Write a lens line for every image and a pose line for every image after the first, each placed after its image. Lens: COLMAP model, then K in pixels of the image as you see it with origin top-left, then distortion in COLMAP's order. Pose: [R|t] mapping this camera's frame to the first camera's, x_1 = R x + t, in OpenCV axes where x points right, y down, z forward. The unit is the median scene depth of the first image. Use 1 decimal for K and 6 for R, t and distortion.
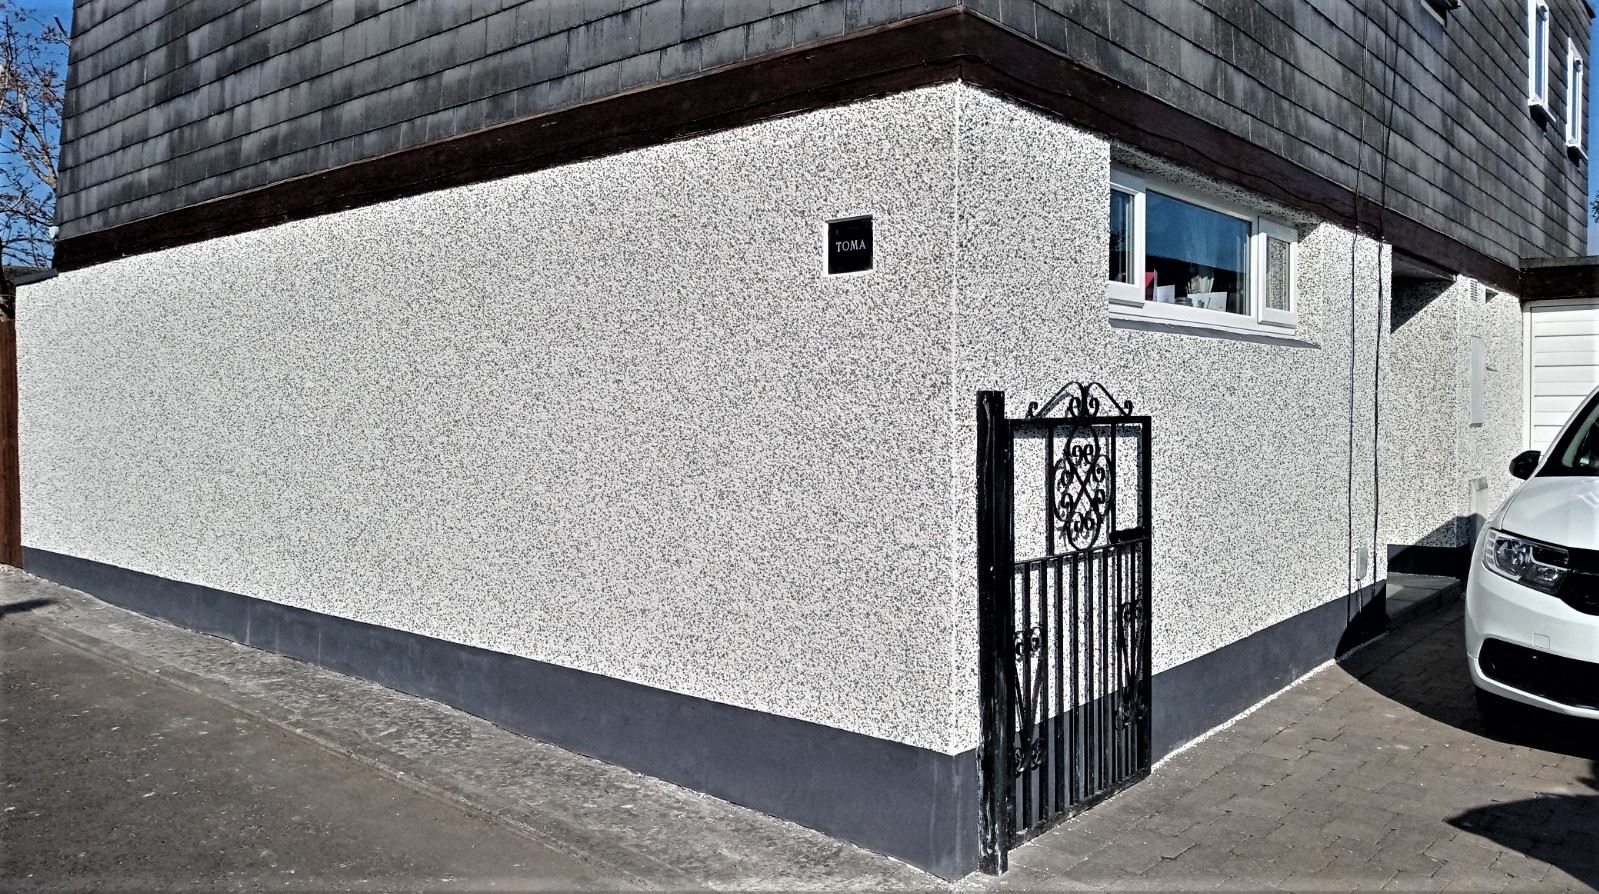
lens RADIAL K [[1154.9, 0, 799.5], [0, 1154.9, 447.0], [0, 0, 1]] dist [0.130359, -0.231085]
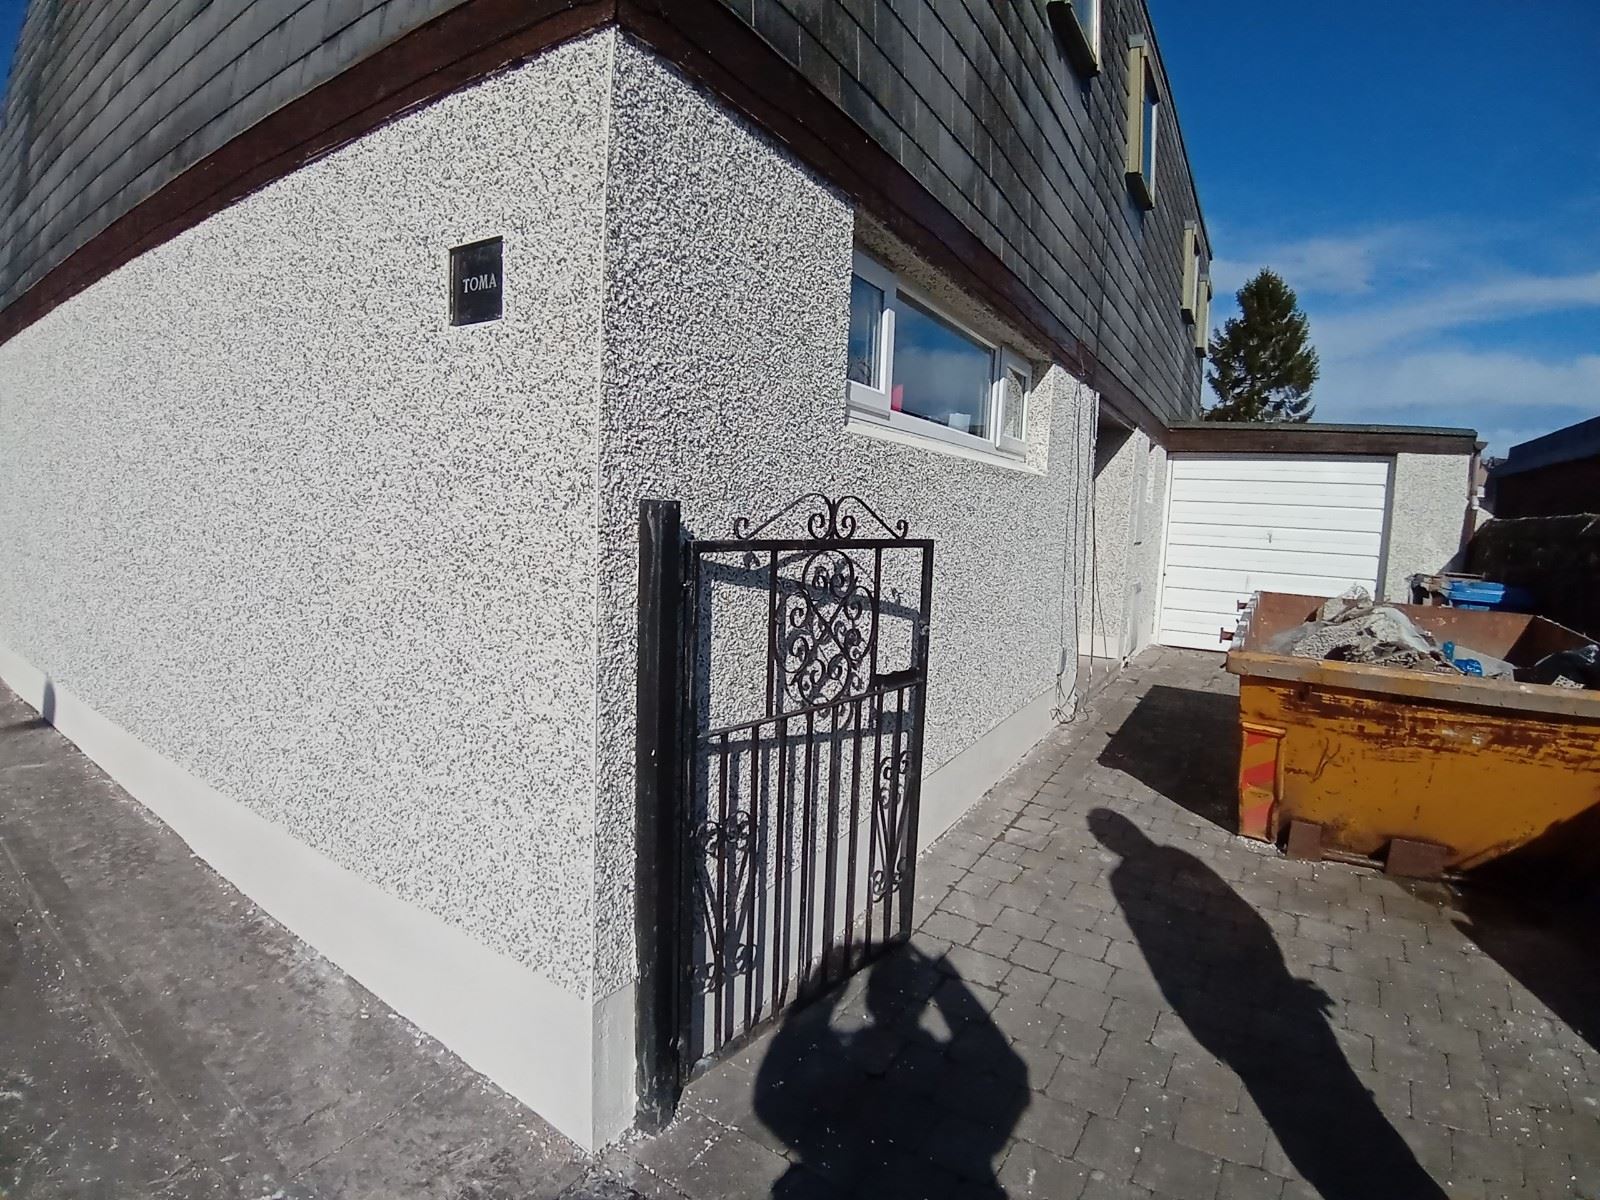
lens RADIAL K [[760.8, 0, 800.0], [0, 760.8, 600.0], [0, 0, 1]] dist [-0.036955, -0.035697]
pose [[0.987720, 0.025486, 0.154141, 0.167564], [-0.038811, 0.995704, 0.084062, -0.028403], [-0.151337, -0.089012, 0.984466, 0.501595]]
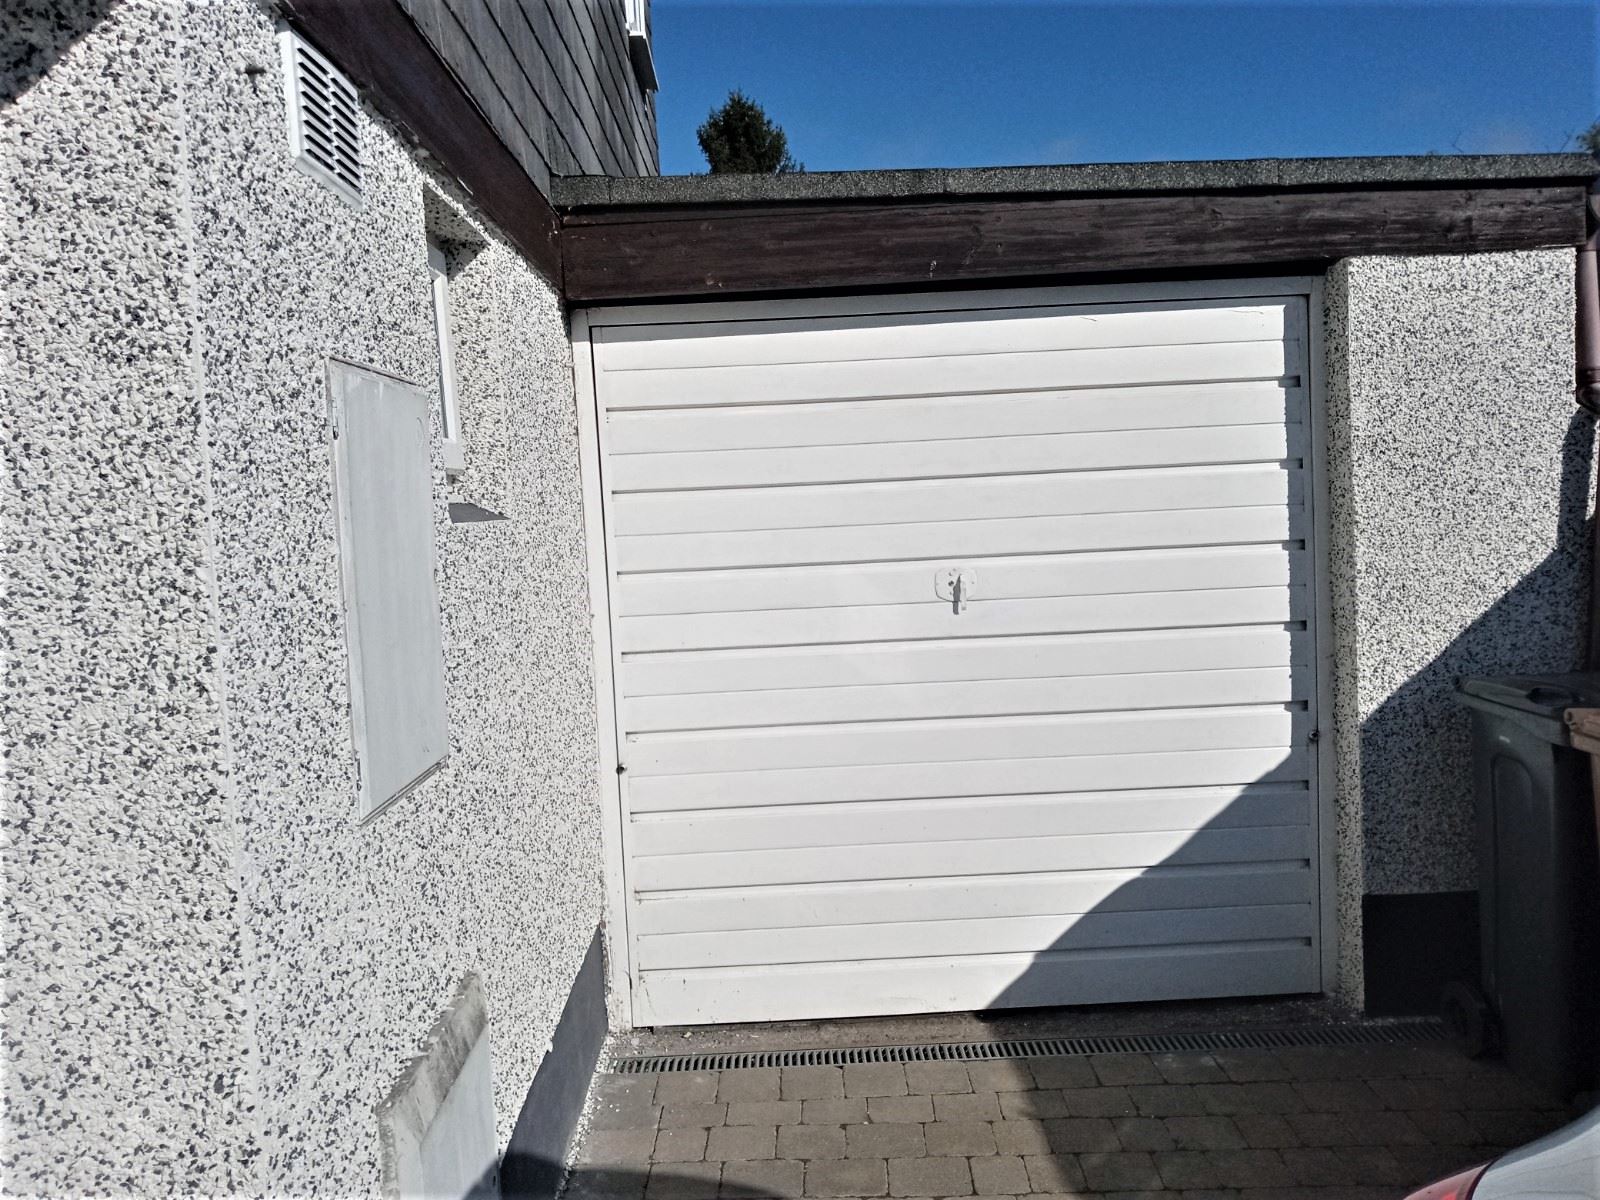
lens RADIAL K [[1171.5, 0, 800.0], [0, 1171.5, 600.0], [0, 0, 1]] dist [0.001833, -0.011228]
pose [[0.741363, -0.086633, 0.665489, 1.144869], [0.065176, 0.996240, 0.057083, -0.141946], [-0.667932, 0.001055, 0.744222, 1.856865]]
